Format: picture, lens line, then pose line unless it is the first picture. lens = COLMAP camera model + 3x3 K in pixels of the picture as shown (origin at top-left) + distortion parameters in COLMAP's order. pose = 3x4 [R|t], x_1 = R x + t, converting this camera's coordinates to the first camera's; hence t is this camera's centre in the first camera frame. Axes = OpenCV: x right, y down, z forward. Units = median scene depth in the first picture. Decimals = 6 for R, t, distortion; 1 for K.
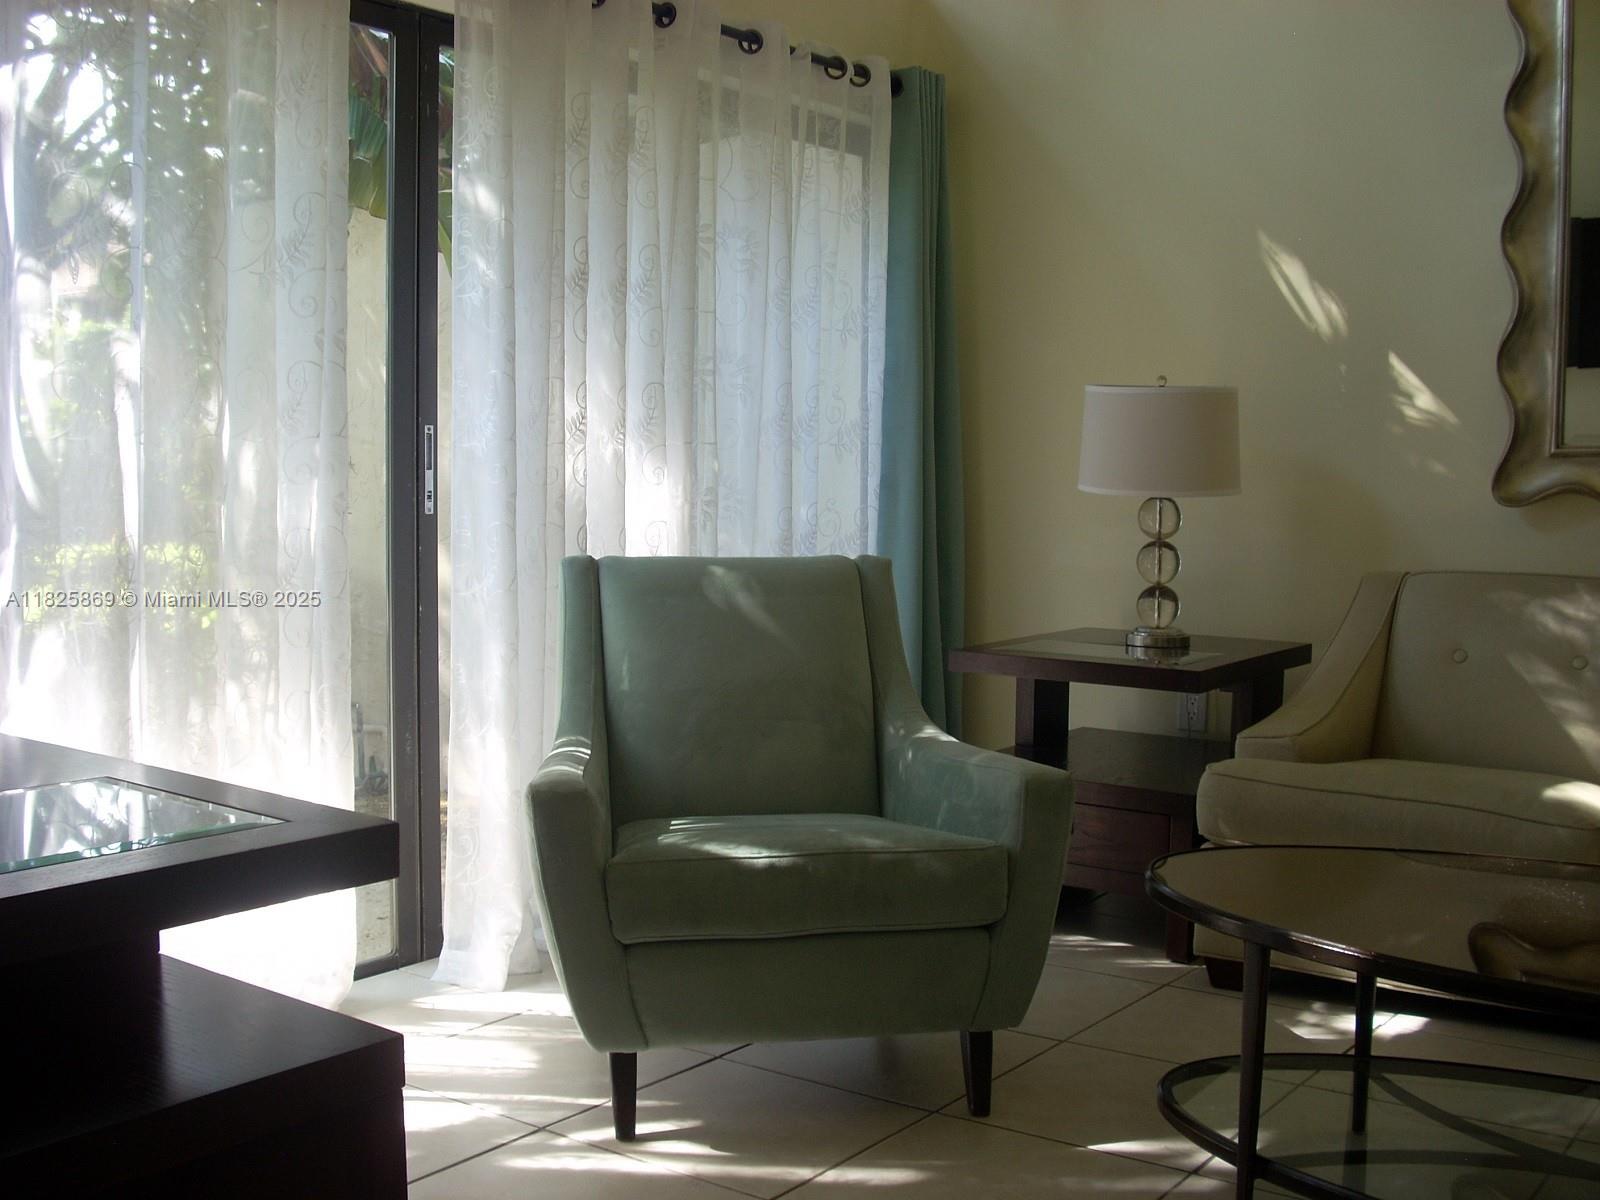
lens RADIAL K [[1746.1, 0, 728.0], [0, 1746.1, 605.8], [0, 0, 1]] dist [-0.163721, 0.214389]
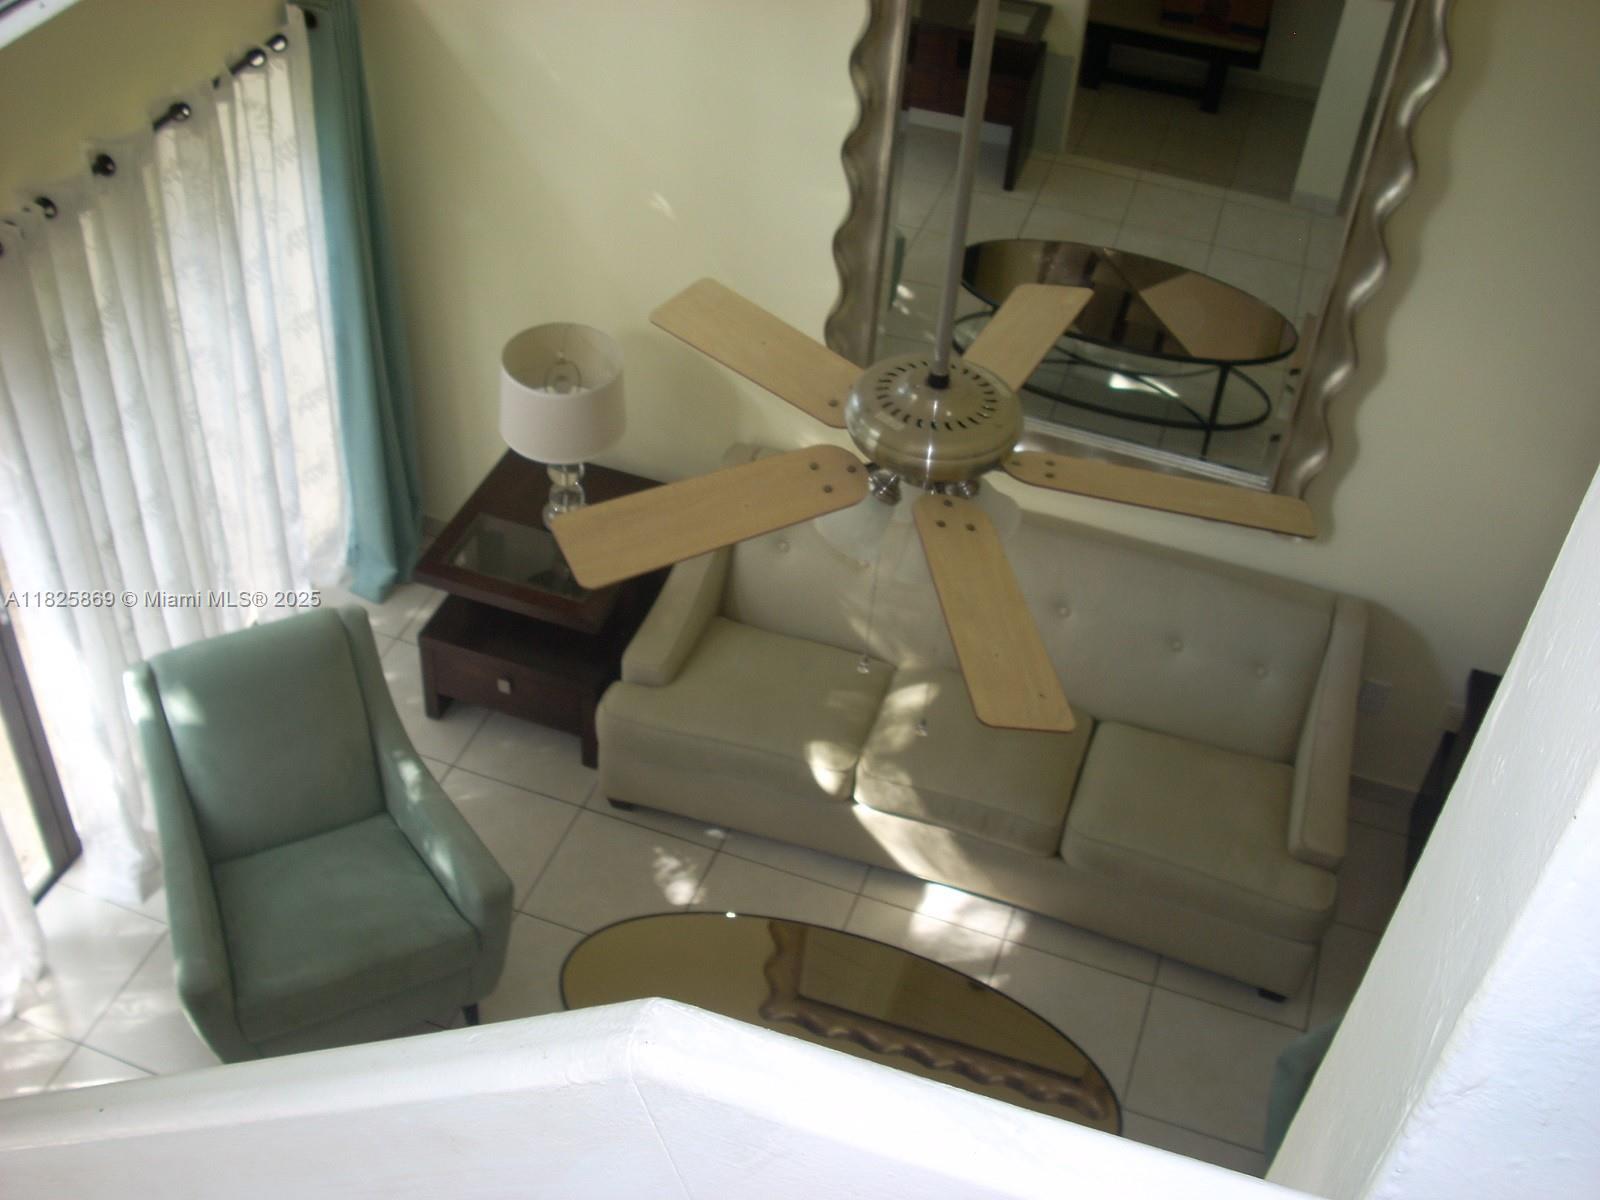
lens RADIAL K [[1746.1, 0, 728.0], [0, 1746.1, 605.8], [0, 0, 1]] dist [-0.163721, 0.214389]
pose [[0.949245, -0.176020, 0.260672, 0.006444], [-0.015156, 0.802191, 0.596875, -0.702696], [-0.314171, -0.570532, 0.758808, -0.076140]]
